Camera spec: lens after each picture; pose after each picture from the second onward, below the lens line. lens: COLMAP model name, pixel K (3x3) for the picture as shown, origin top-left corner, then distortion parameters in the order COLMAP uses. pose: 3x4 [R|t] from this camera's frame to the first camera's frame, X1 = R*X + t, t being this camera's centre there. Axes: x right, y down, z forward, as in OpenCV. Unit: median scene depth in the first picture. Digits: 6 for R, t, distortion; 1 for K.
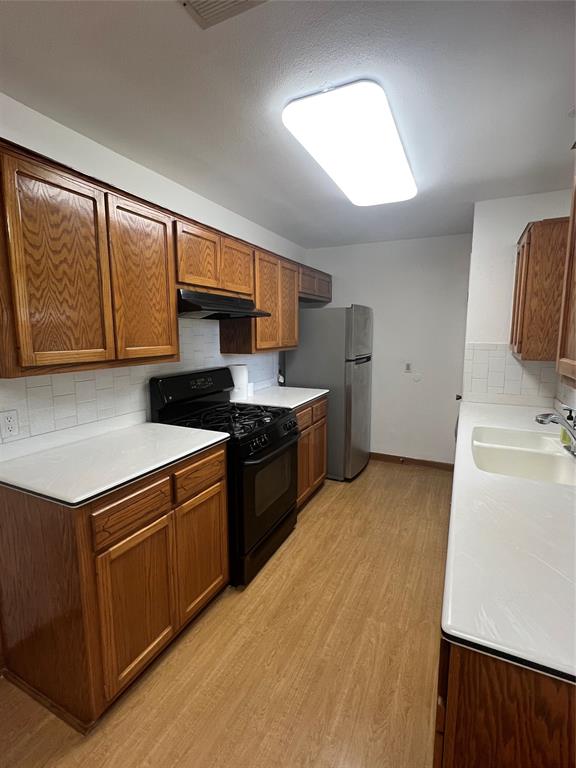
lens RADIAL K [[361.6, 0, 287.0], [0, 361.6, 382.2], [0, 0, 1]] dist [-0.013061, 0.002645]
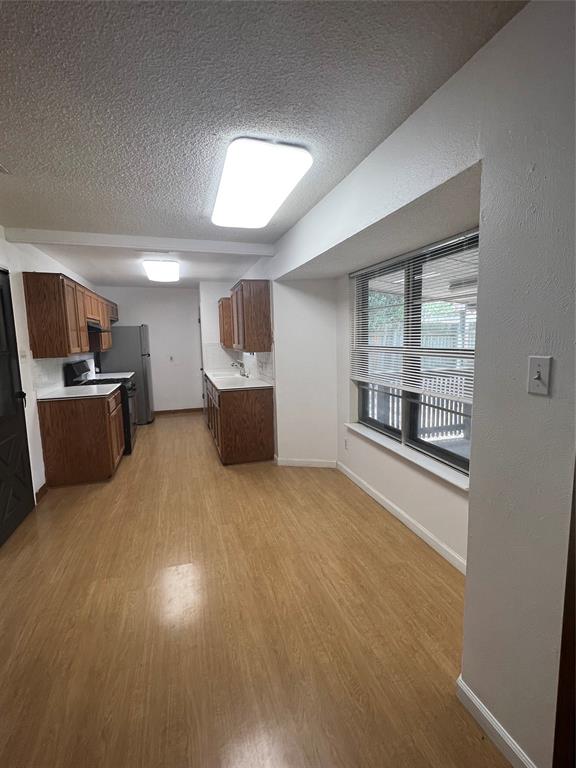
lens RADIAL K [[361.6, 0, 292.9], [0, 361.6, 380.6], [0, 0, 1]] dist [-0.013061, 0.002645]
pose [[0.723398, -0.096755, 0.683618, -0.635209], [0.113411, 0.993335, 0.020579, 0.135740], [-0.681053, 0.062643, 0.729550, -0.968979]]
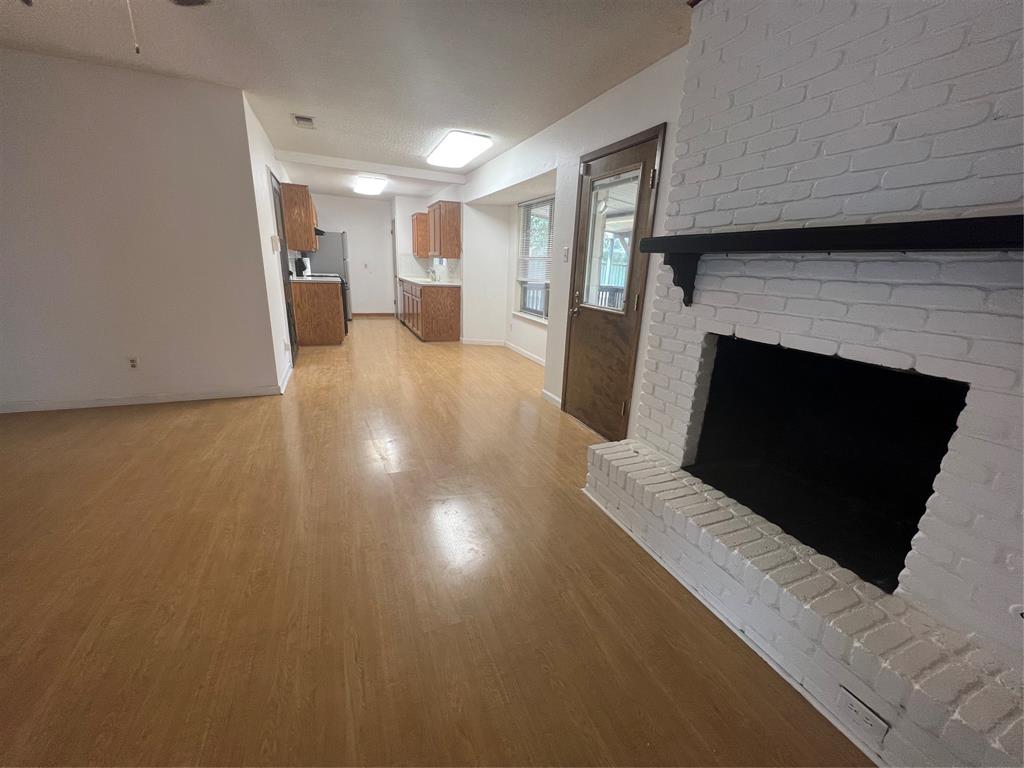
lens RADIAL K [[408.8, 0, 514.5], [0, 408.8, 382.1], [0, 0, 1]] dist [-0.003378, 0.000903]
pose [[0.654445, -0.180004, 0.734371, -2.320237], [0.060621, 0.980614, 0.186338, 0.594947], [-0.753676, -0.077430, 0.652669, -2.632806]]
